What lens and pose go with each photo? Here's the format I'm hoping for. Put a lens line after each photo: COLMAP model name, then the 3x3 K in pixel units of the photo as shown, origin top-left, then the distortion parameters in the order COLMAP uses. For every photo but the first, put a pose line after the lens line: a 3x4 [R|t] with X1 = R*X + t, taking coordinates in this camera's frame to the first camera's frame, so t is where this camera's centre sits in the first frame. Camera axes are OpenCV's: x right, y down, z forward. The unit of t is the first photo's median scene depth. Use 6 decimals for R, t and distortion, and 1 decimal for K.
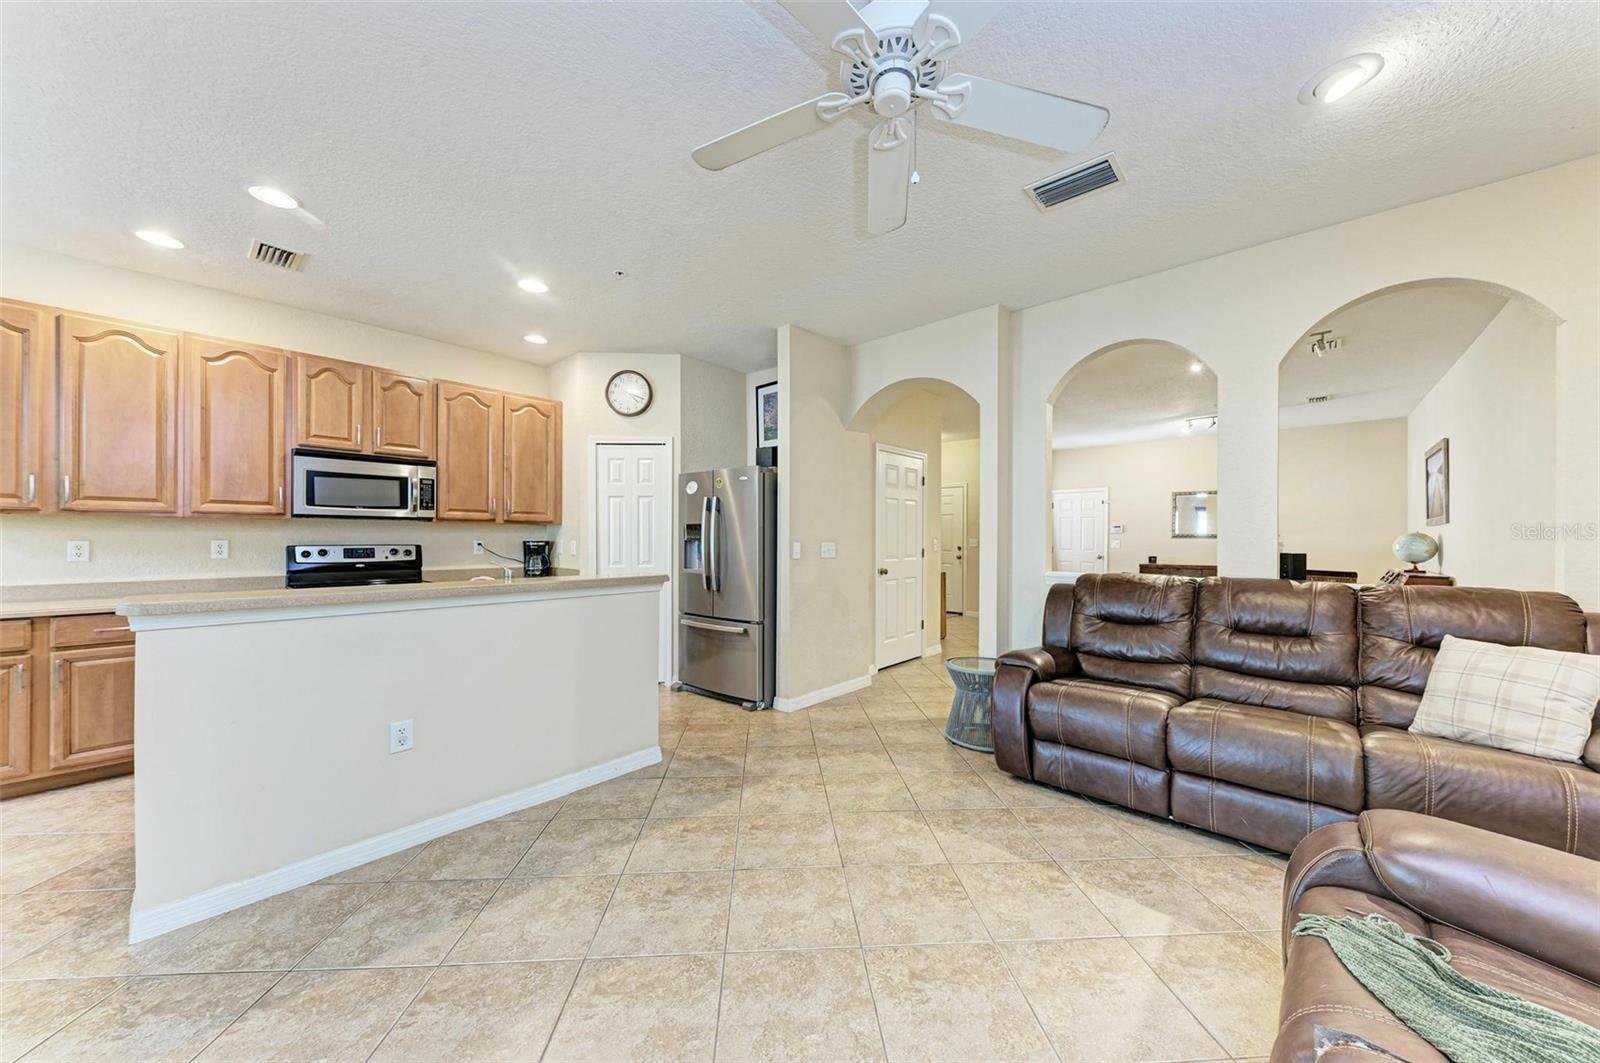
lens RADIAL K [[554.1, 0, 809.5], [0, 554.1, 537.4], [0, 0, 1]] dist [0.009015, -0.003105]
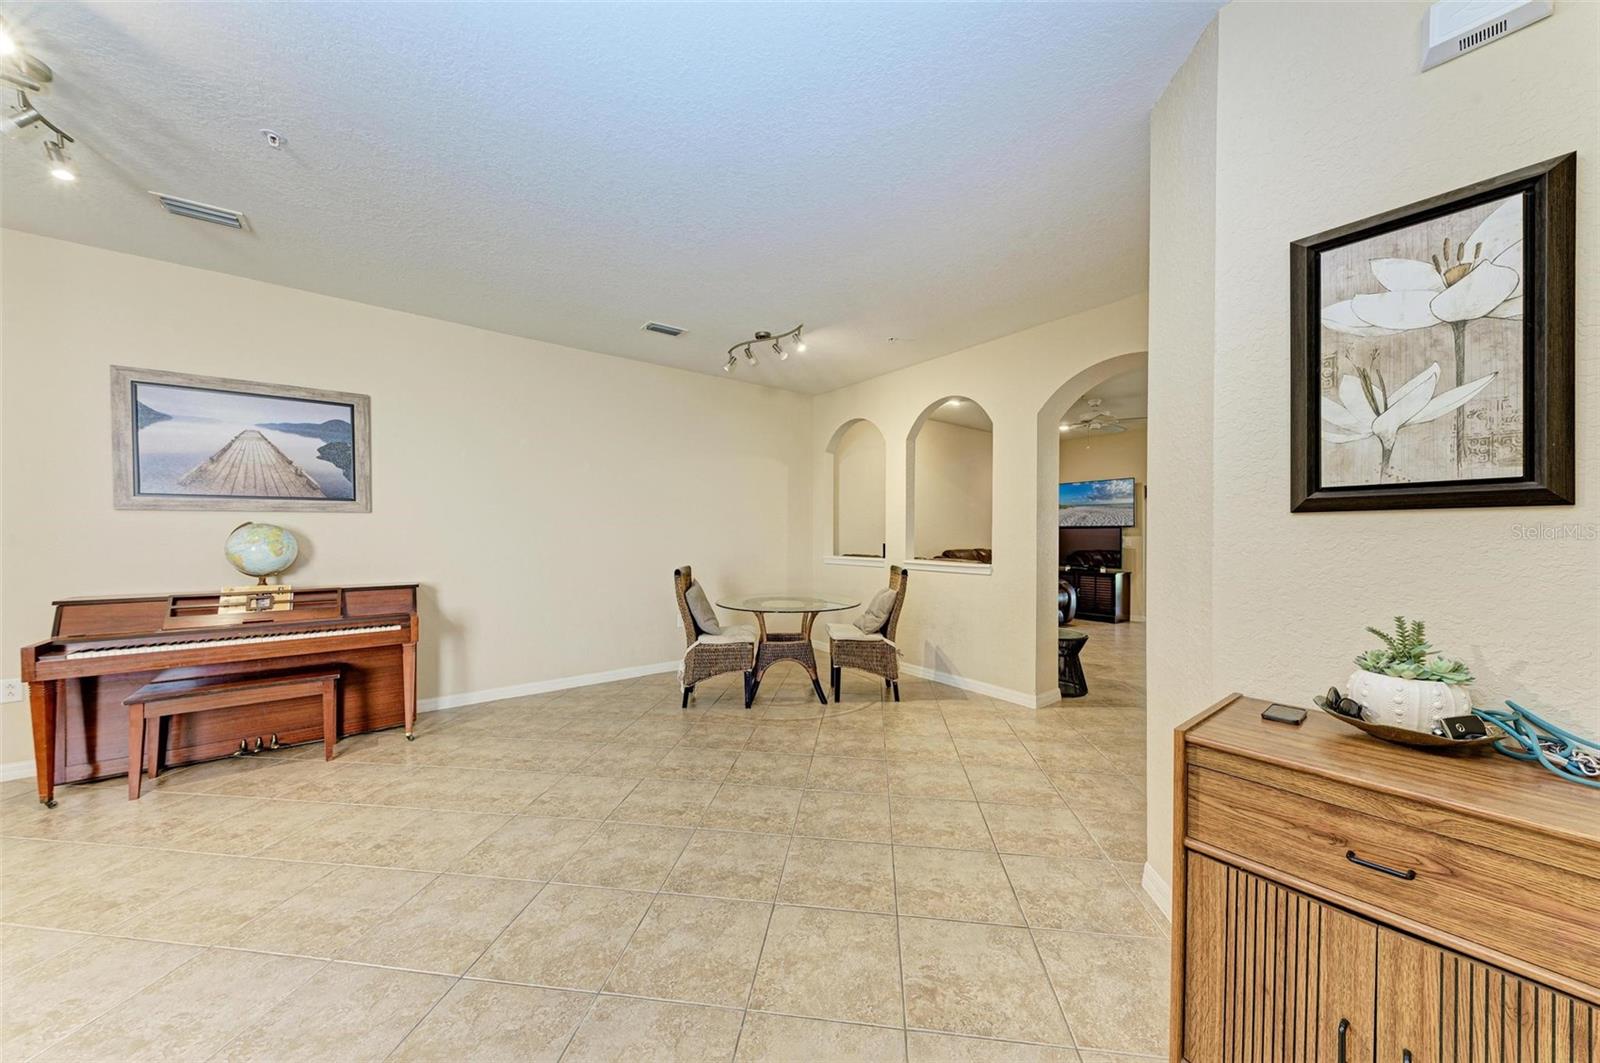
lens RADIAL K [[546.2, 0, 805.6], [0, 546.2, 537.4], [0, 0, 1]] dist [0.007640, -0.001821]
pose [[-0.982865, -0.009401, 0.184088, 0.577426], [-0.007757, 0.999923, 0.009647, -0.004472], [-0.184164, 0.008054, -0.982862, 2.082626]]
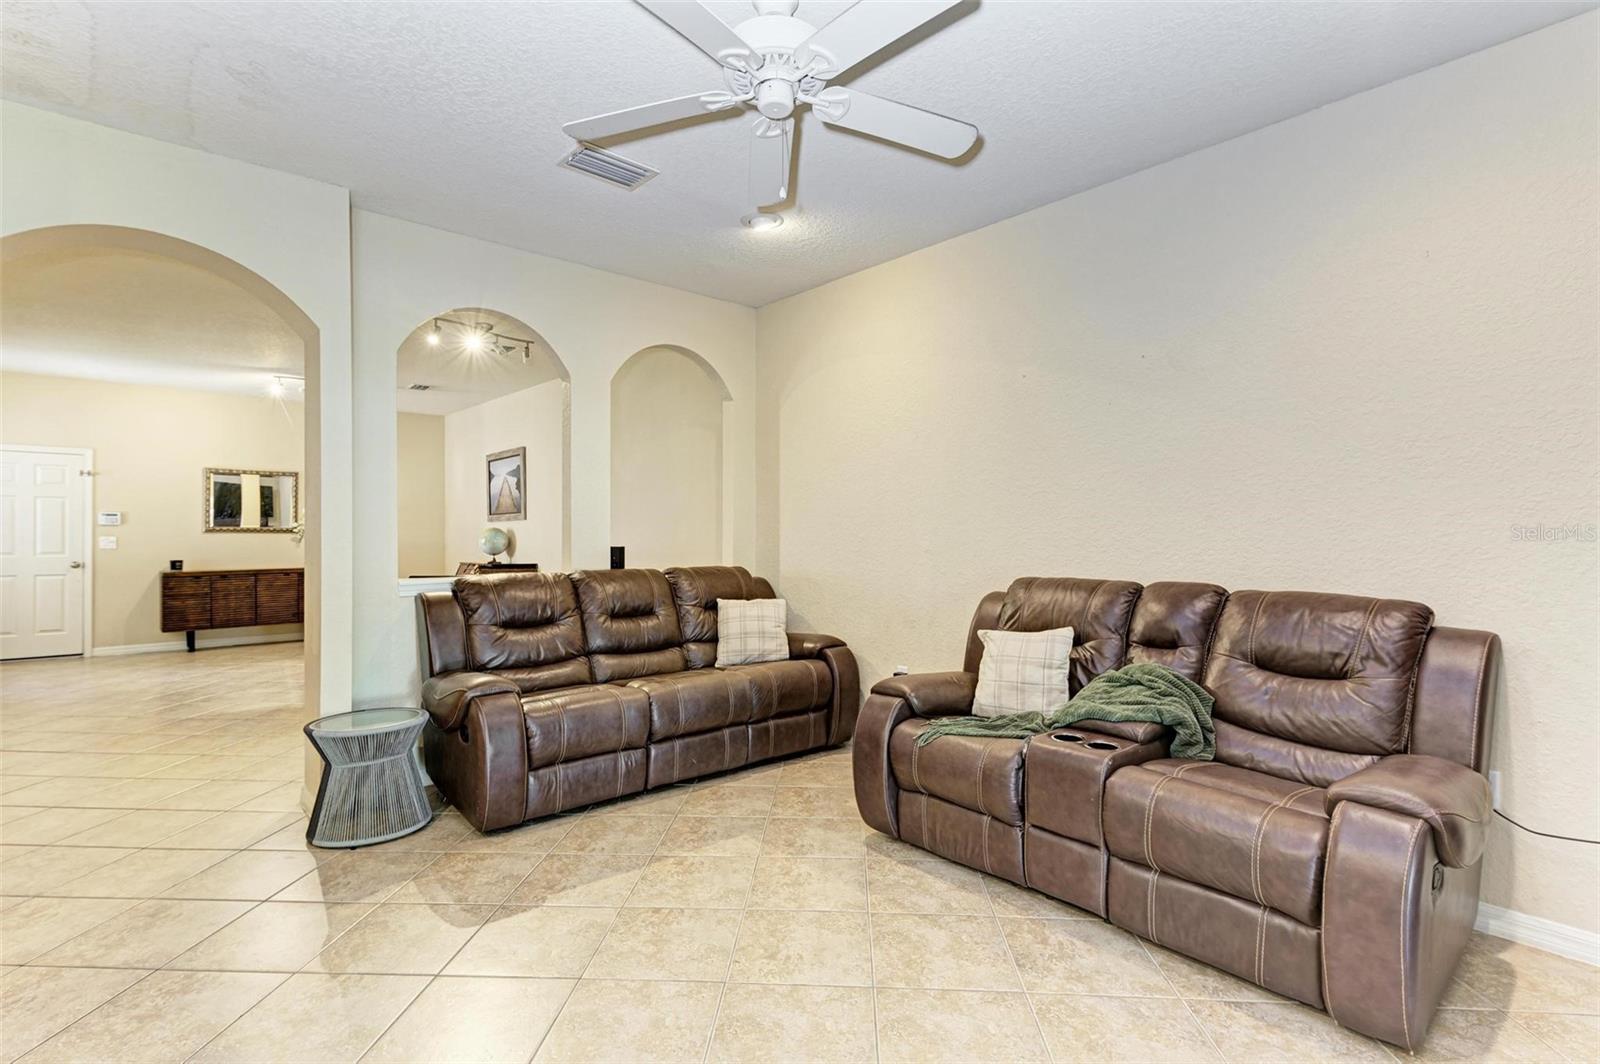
lens RADIAL K [[769.1, 0, 797.1], [0, 769.1, 538.9], [0, 0, 1]] dist [0.017517, -0.002281]
pose [[0.121224, -0.010195, 0.992573, -0.497179], [-0.000323, 0.999947, 0.010310, -0.002785], [-0.992625, -0.001571, 0.121214, 0.314764]]
